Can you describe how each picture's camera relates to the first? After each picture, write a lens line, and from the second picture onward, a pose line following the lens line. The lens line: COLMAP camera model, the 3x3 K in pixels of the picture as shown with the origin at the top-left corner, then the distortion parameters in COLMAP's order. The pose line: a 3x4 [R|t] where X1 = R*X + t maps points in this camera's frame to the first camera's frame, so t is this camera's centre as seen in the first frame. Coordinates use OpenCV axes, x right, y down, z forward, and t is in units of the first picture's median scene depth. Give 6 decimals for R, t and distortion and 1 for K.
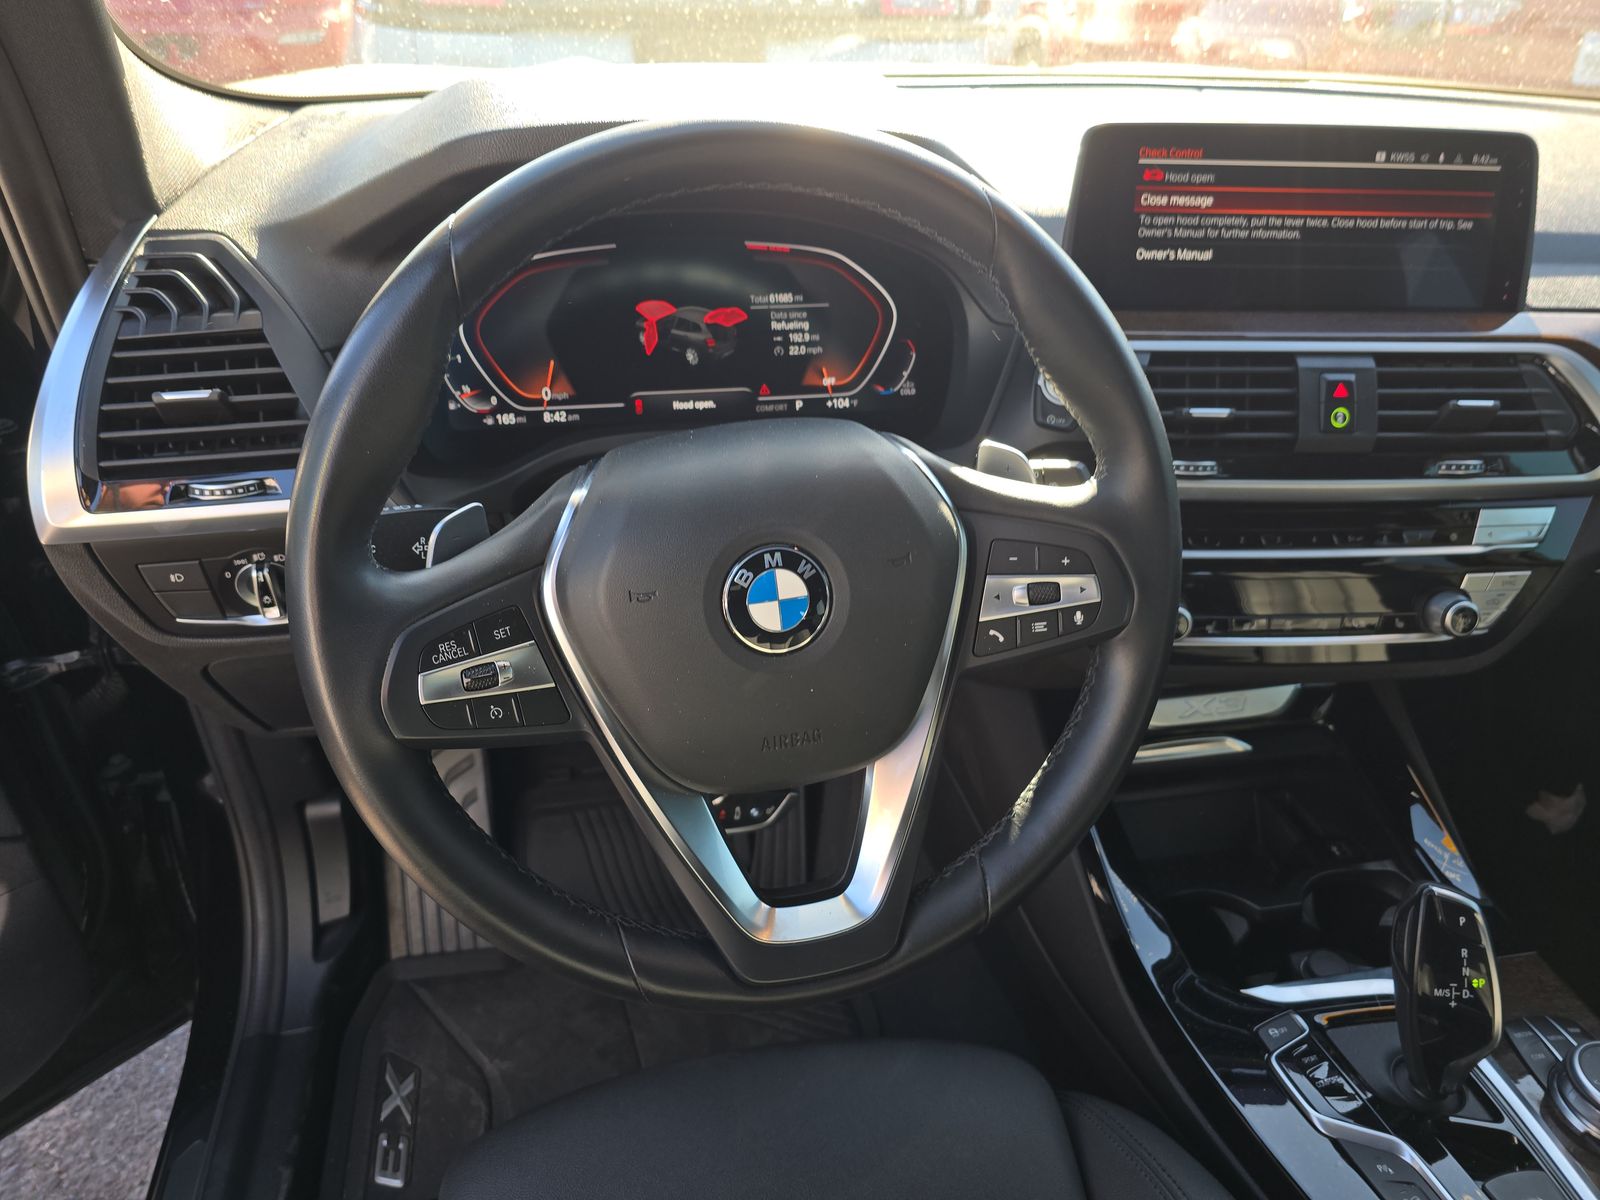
lens RADIAL K [[1089.8, 0, 787.3], [0, 1089.8, 604.8], [0, 0, 1]] dist [0.025907, -0.021632]
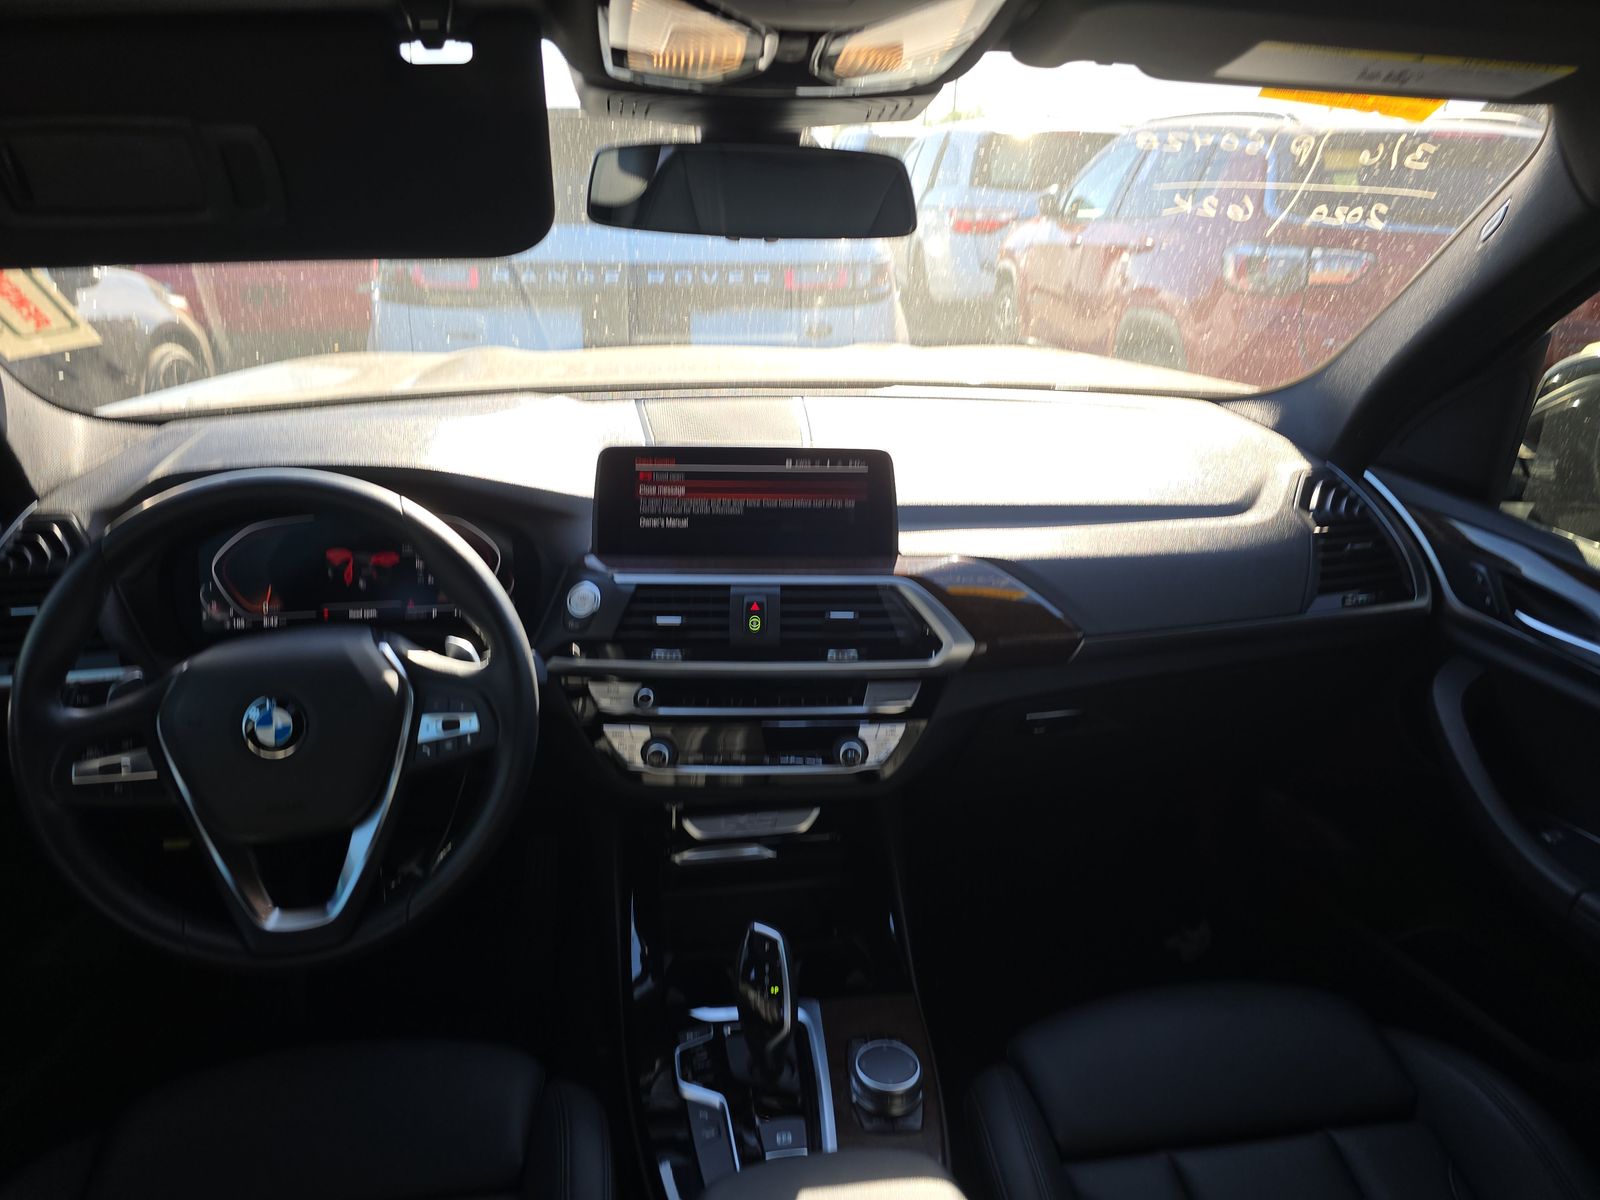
lens RADIAL K [[1089.8, 0, 809.0], [0, 1089.8, 555.2], [0, 0, 1]] dist [0.025907, -0.021632]
pose [[0.999124, 0.000065, -0.041851, 0.630620], [-0.009054, 0.976648, -0.214654, 0.066616], [0.040860, 0.214845, 0.975793, -0.532406]]
